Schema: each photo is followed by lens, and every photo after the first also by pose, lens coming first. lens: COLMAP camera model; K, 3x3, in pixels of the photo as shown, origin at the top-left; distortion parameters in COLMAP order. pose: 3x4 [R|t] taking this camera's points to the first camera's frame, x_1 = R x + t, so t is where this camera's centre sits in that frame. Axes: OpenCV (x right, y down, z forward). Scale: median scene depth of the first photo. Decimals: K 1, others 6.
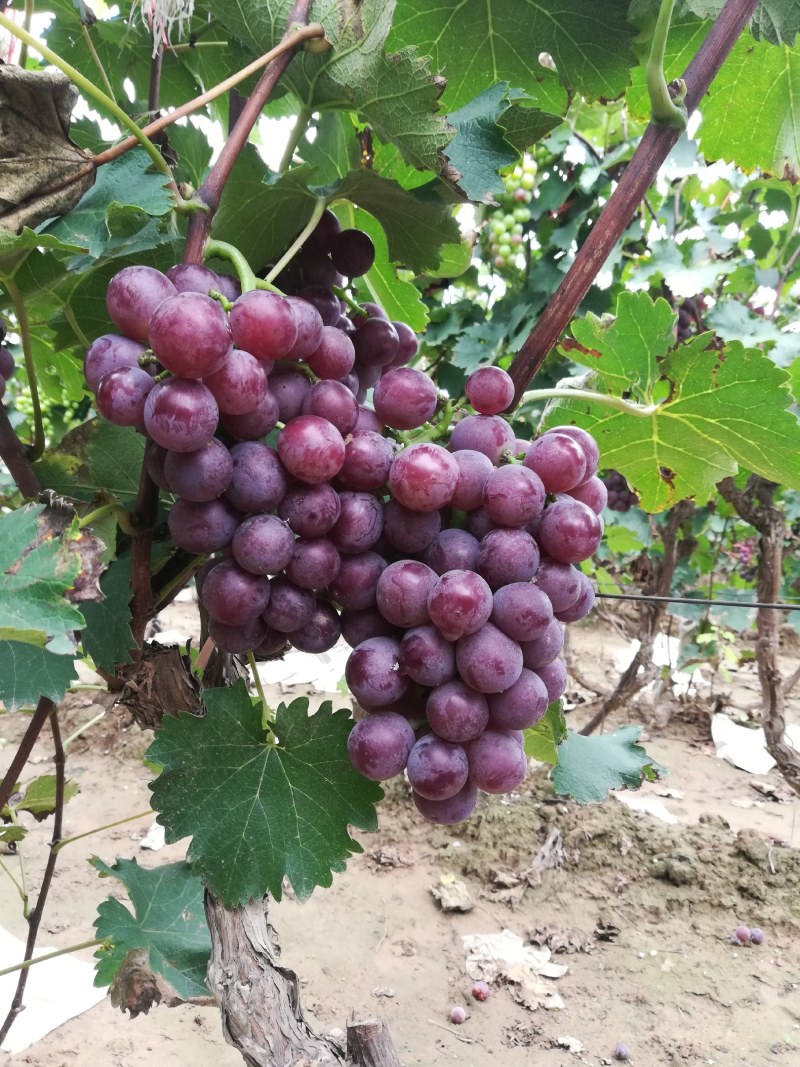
lens RADIAL K [[841.8, 0, 401.3], [0, 841.8, 533.6], [0, 0, 1]] dist [0.020709, -0.041451]
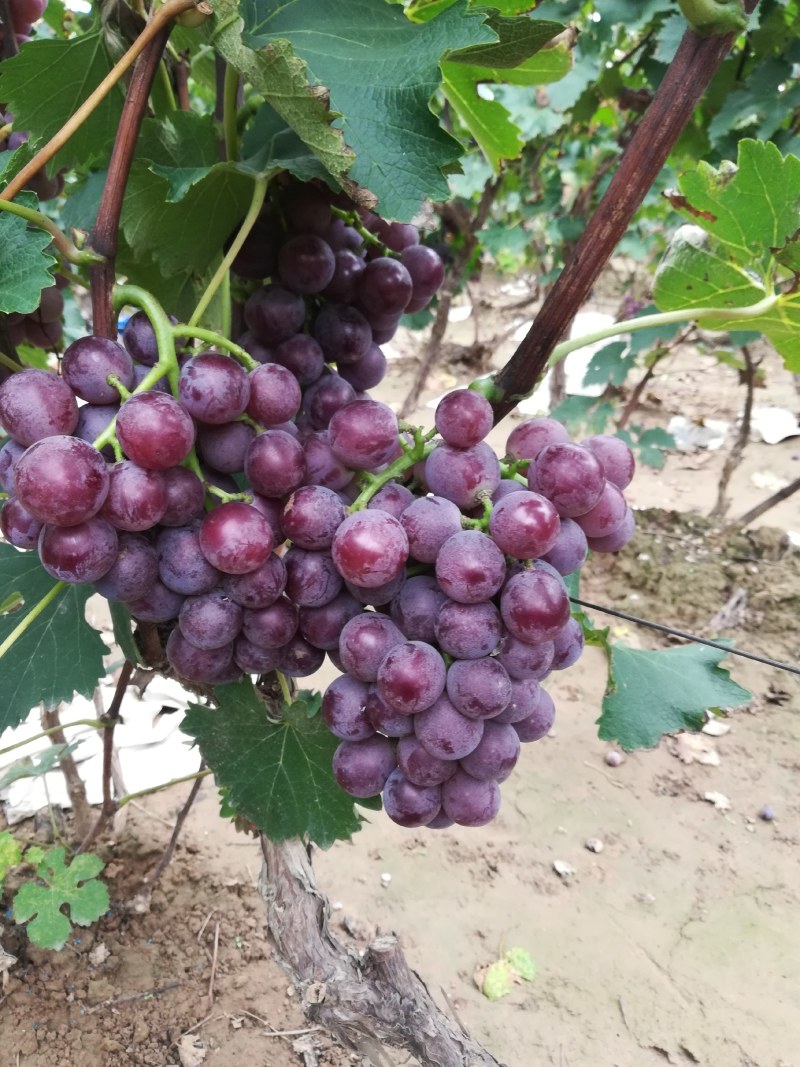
lens RADIAL K [[841.8, 0, 396.9], [0, 841.8, 531.7], [0, 0, 1]] dist [0.020709, -0.041451]
pose [[0.958693, 0.043120, -0.281156, 0.076913], [0.066281, 0.927367, 0.368235, -0.103318], [0.276613, -0.371659, 0.886202, 0.051388]]
